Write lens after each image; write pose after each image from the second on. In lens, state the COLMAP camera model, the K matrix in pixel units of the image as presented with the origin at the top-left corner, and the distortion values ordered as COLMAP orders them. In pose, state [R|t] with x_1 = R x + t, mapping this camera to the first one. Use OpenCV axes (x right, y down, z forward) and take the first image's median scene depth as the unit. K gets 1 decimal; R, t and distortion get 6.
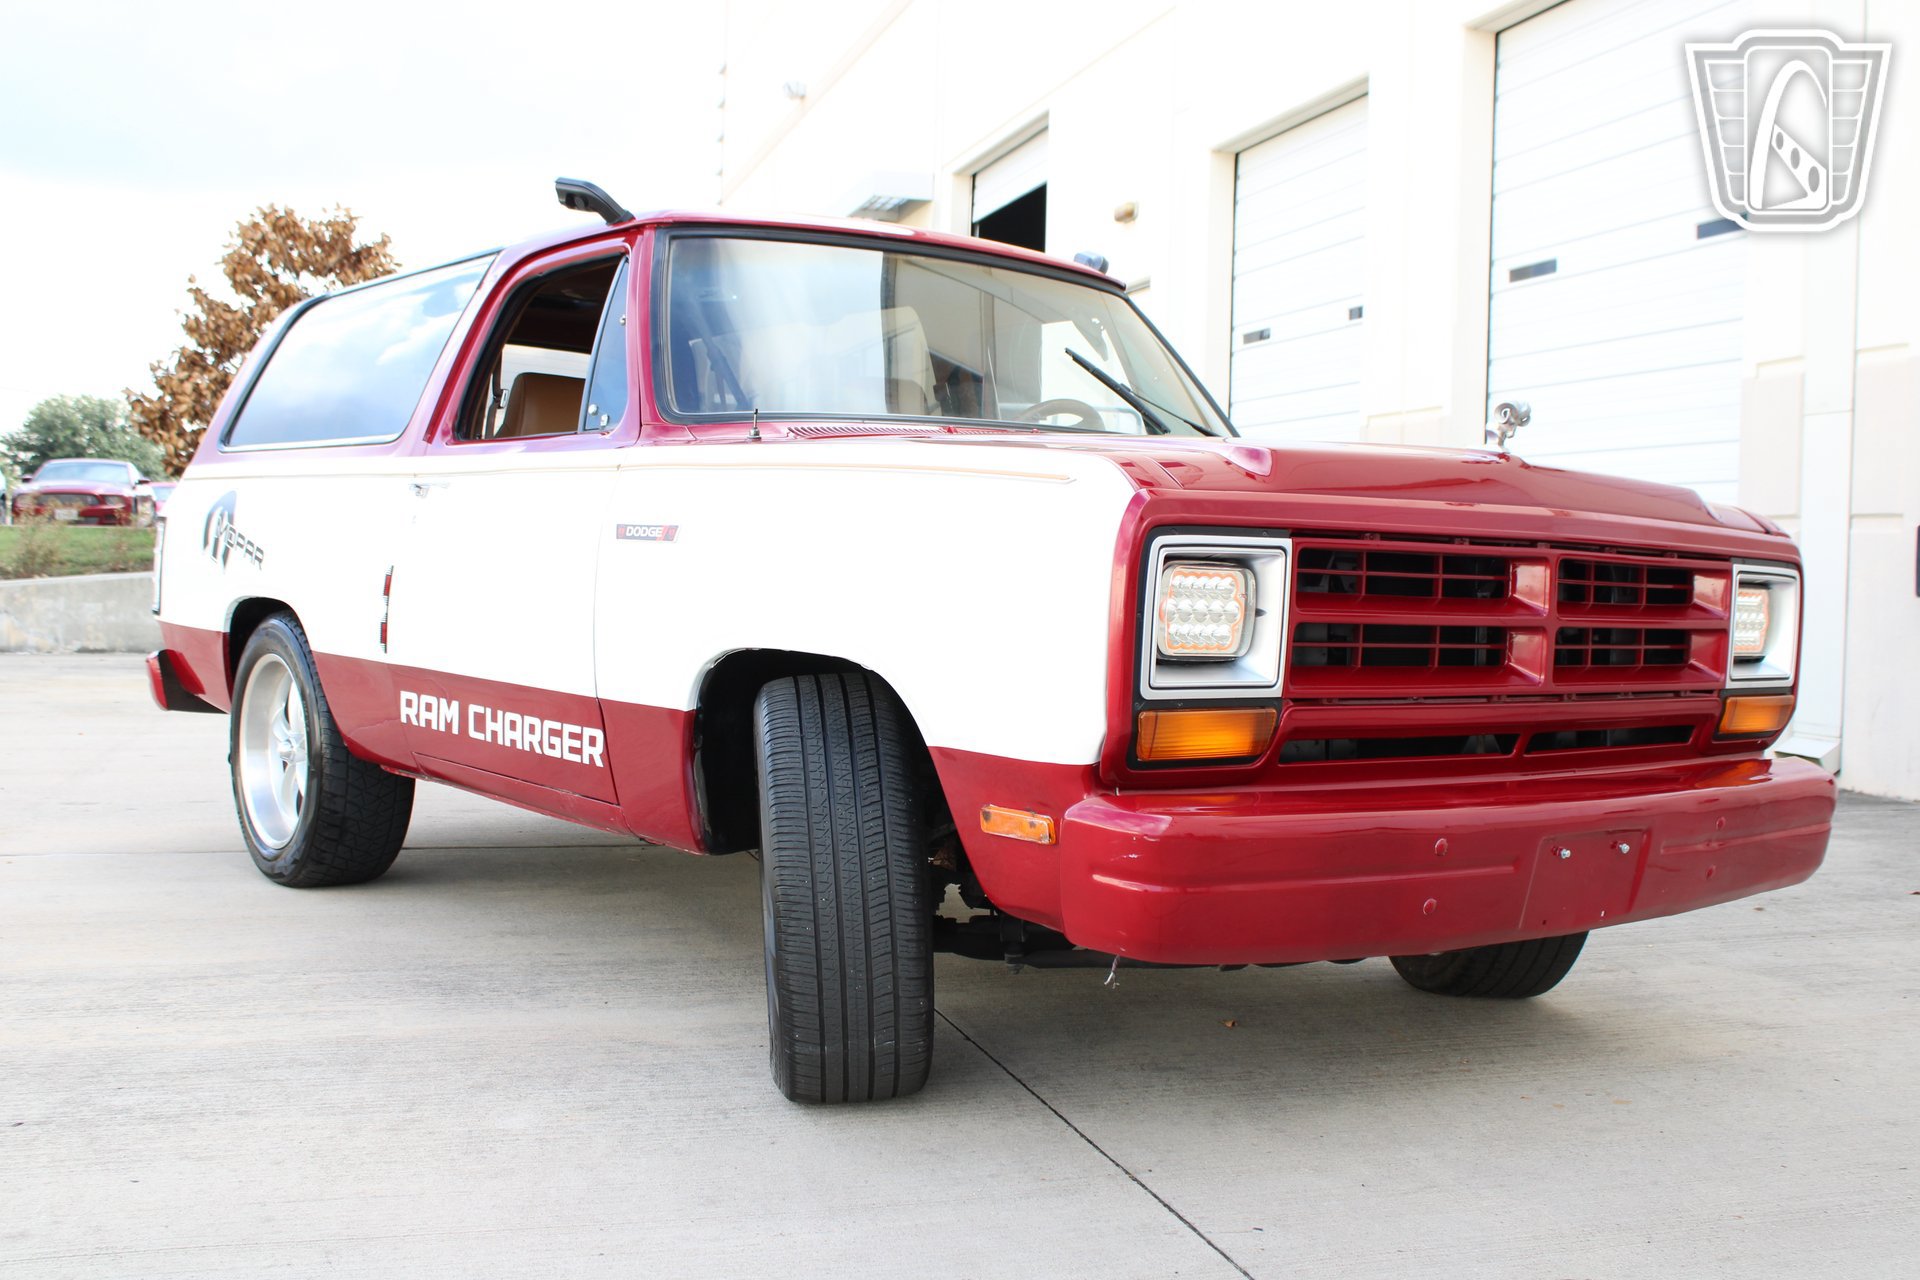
lens RADIAL K [[1983.5, 0, 949.4], [0, 1983.5, 634.8], [0, 0, 1]] dist [-0.132243, 0.157228]
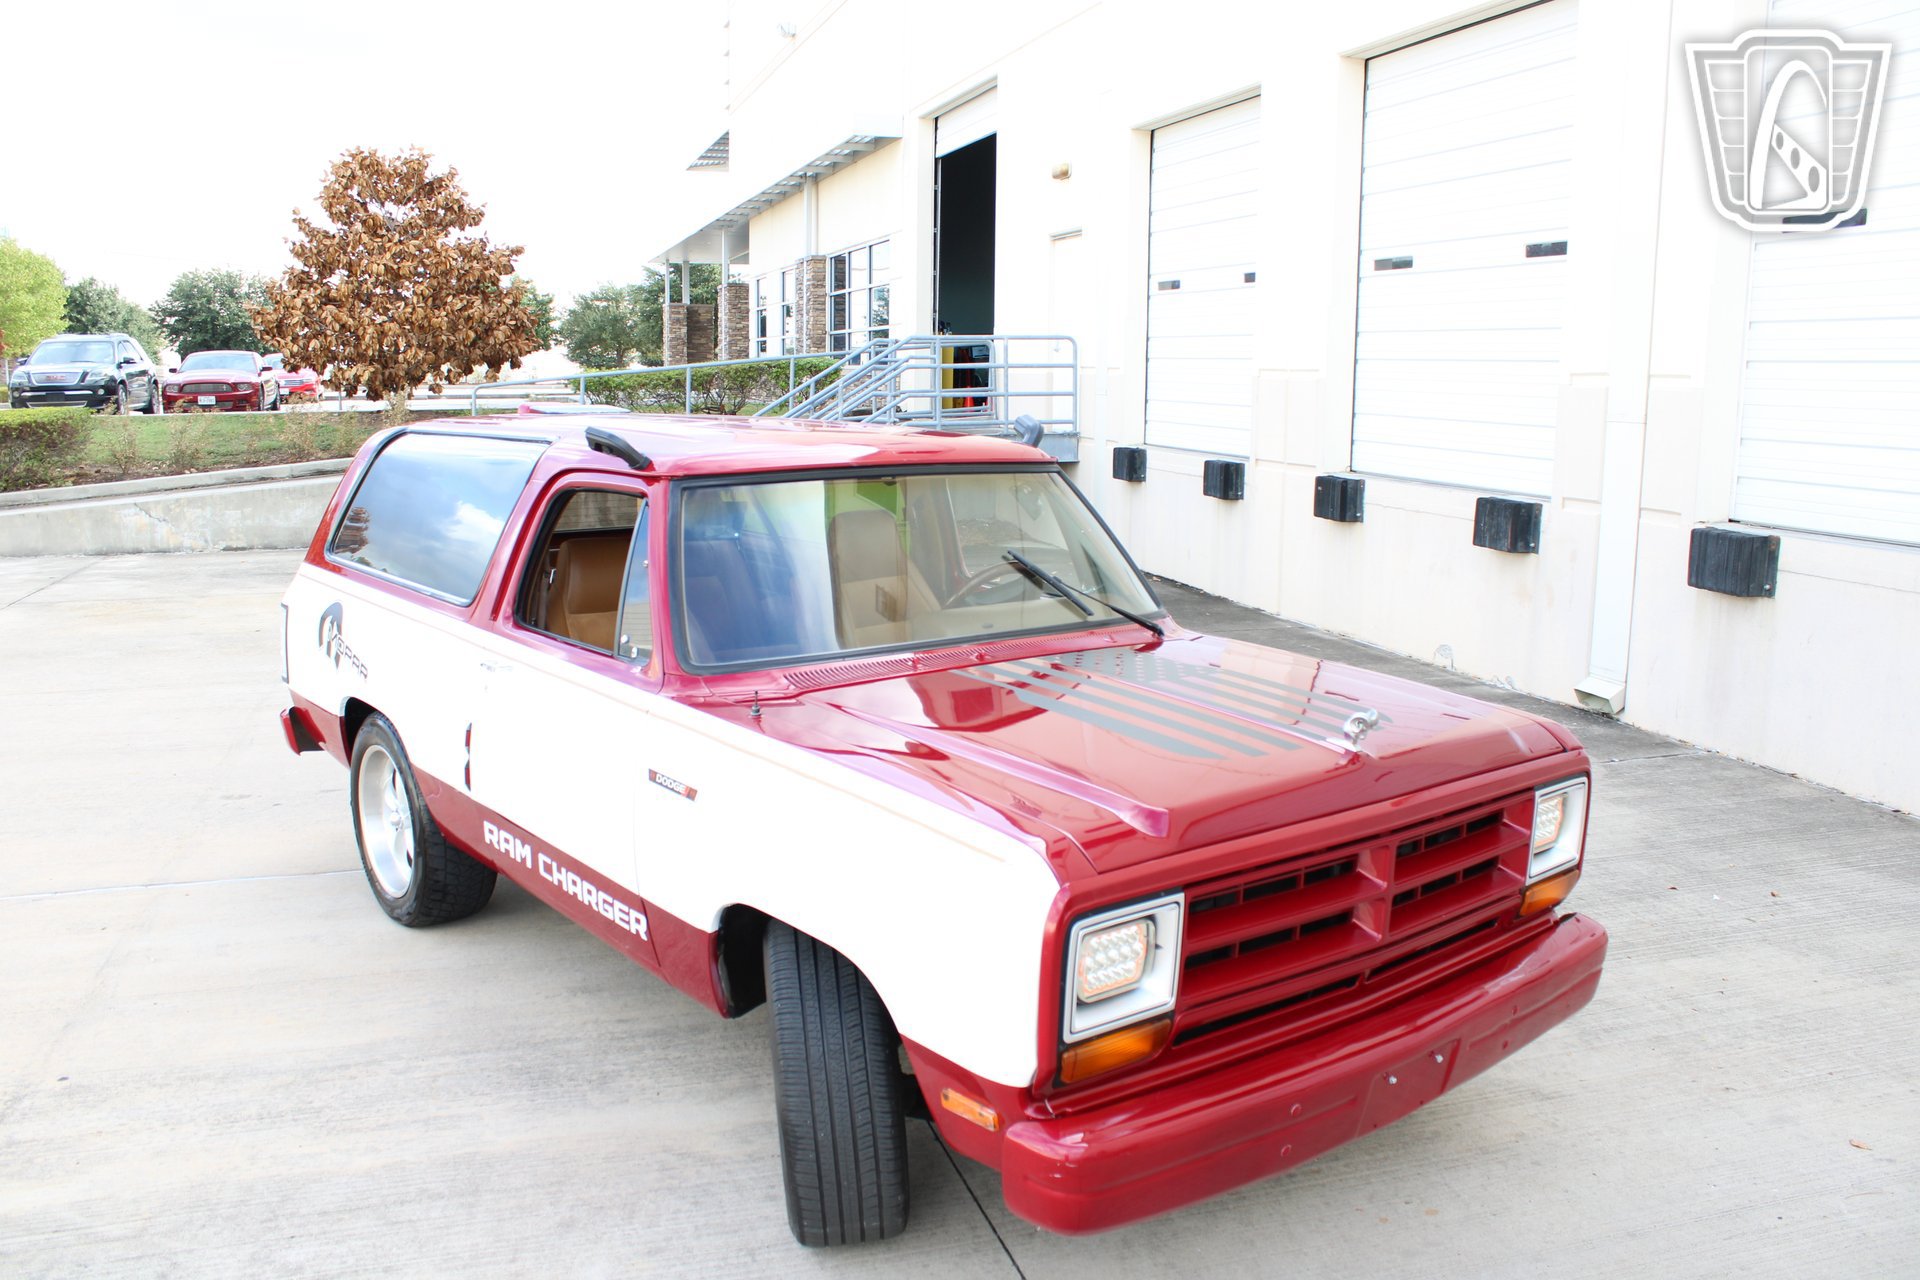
lens RADIAL K [[1591.3, 0, 949.0], [0, 1591.3, 648.4], [0, 0, 1]] dist [-0.165349, 0.145045]
pose [[0.999749, -0.018047, 0.013257, 0.008737], [0.016049, 0.990325, 0.137834, -0.238638], [-0.015616, -0.137587, 0.990367, 0.016266]]
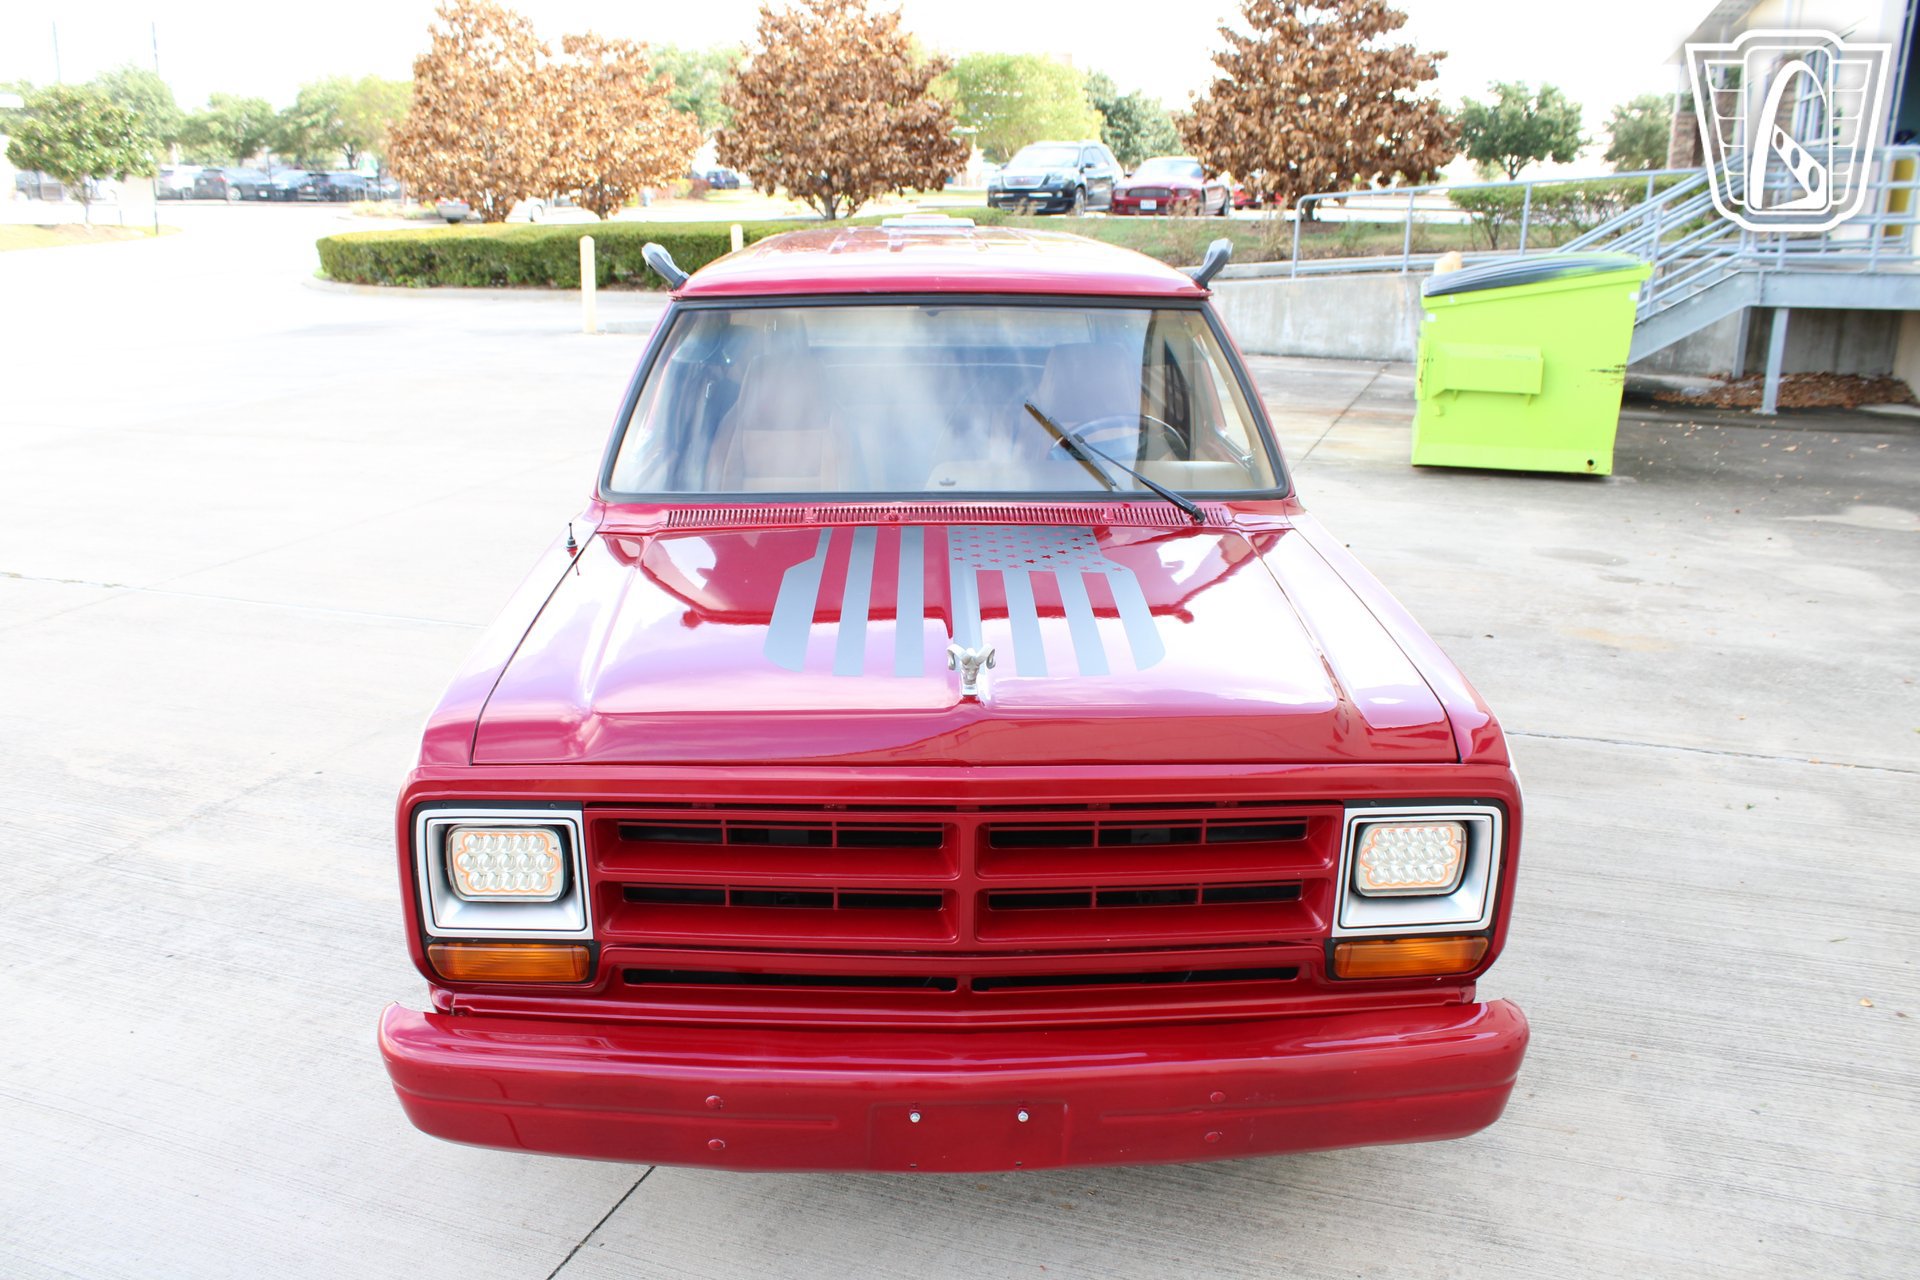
lens RADIAL K [[1591.3, 0, 949.0], [0, 1591.3, 648.4], [0, 0, 1]] dist [-0.165349, 0.145045]
pose [[0.807891, 0.146709, -0.570779, 0.565675], [-0.001453, 0.969011, 0.247011, -0.241756], [0.589330, -0.198729, 0.783069, 0.317436]]
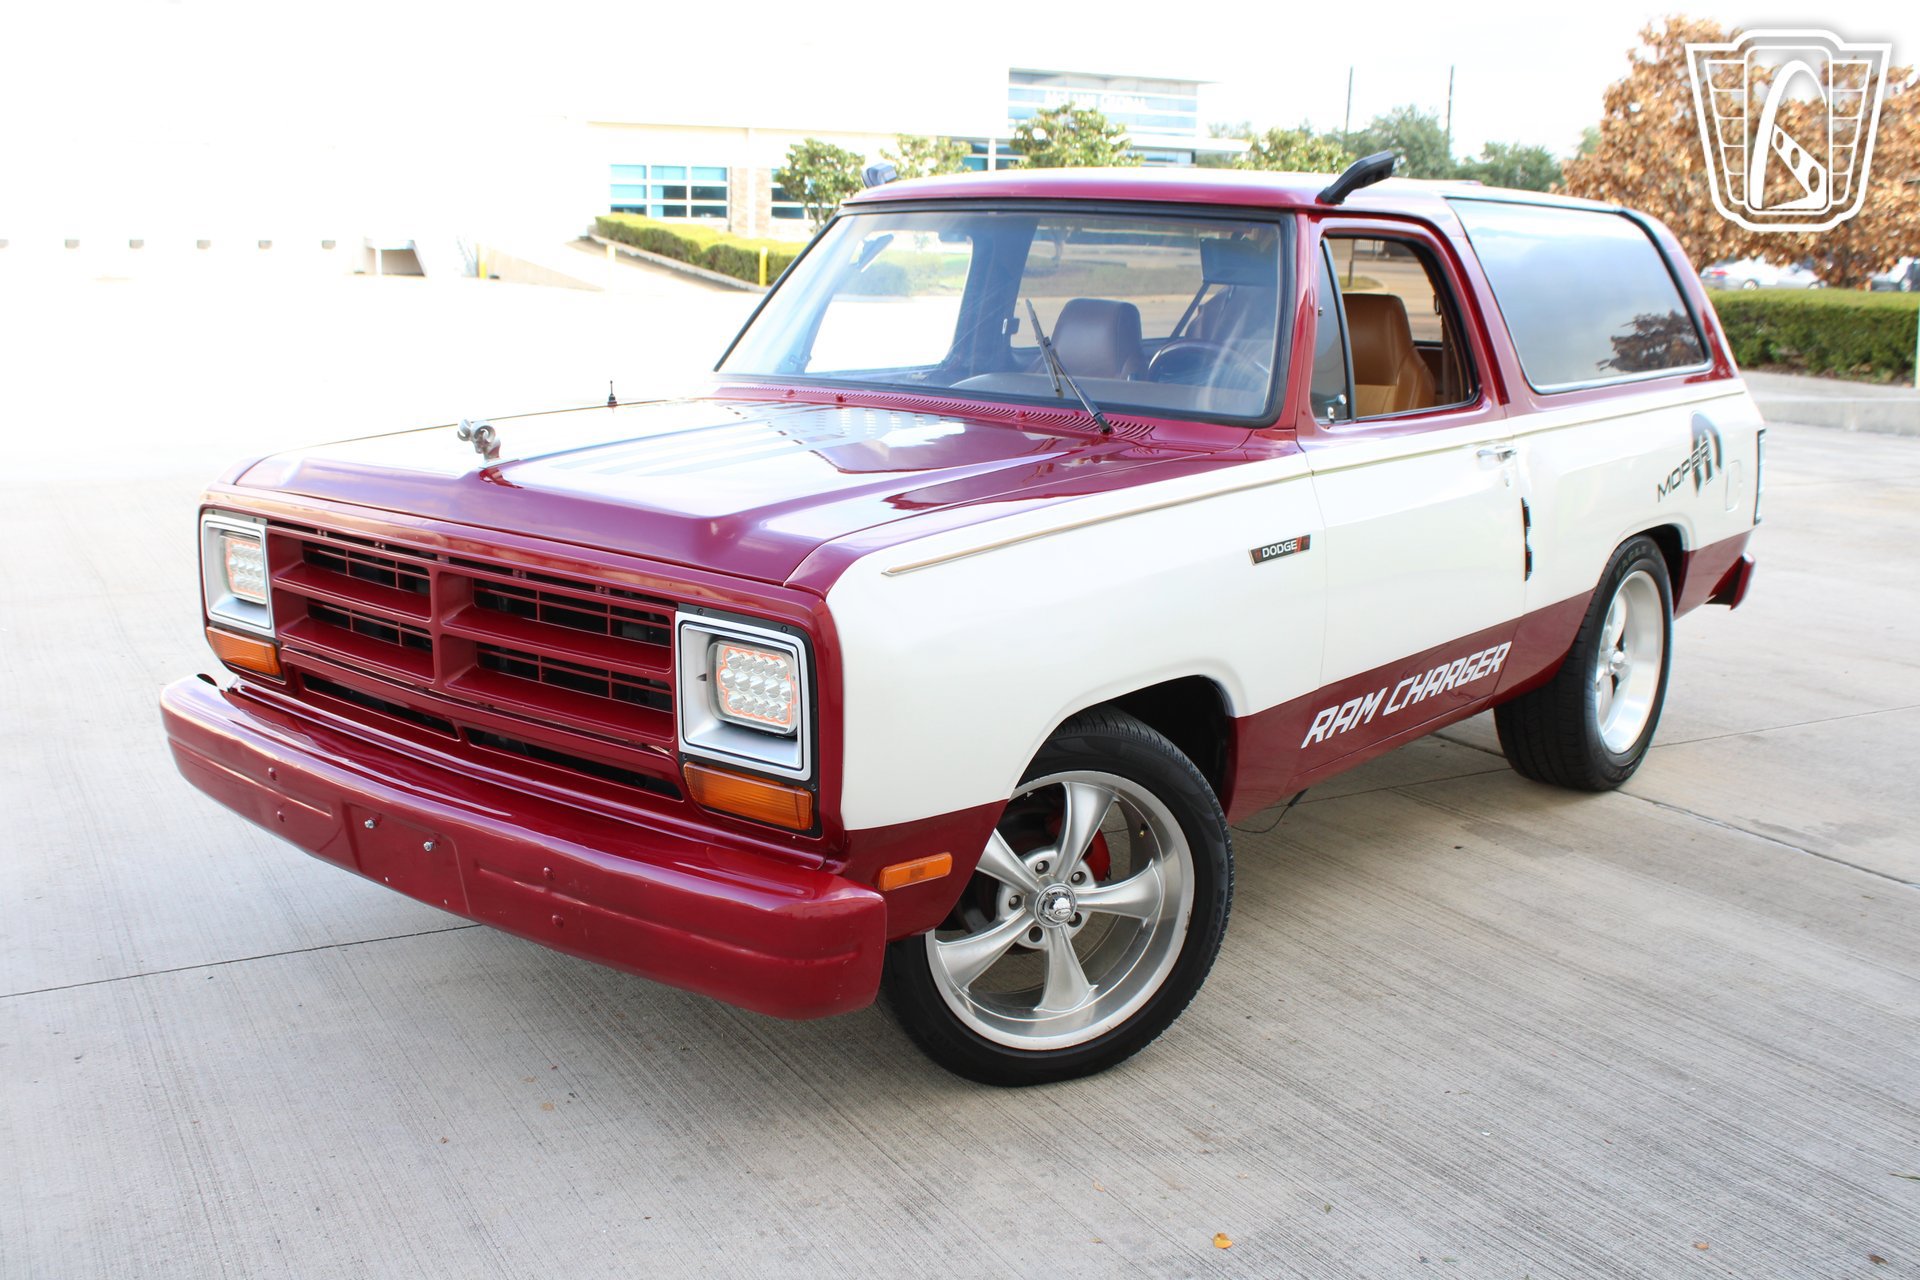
lens RADIAL K [[1934.4, 0, 951.2], [0, 1934.4, 633.7], [0, 0, 1]] dist [-0.125994, 0.135911]
pose [[0.218899, 0.173316, -0.960232, 1.087527], [-0.044835, 0.984846, 0.167538, -0.152110], [0.974717, 0.006378, 0.223353, 0.810148]]
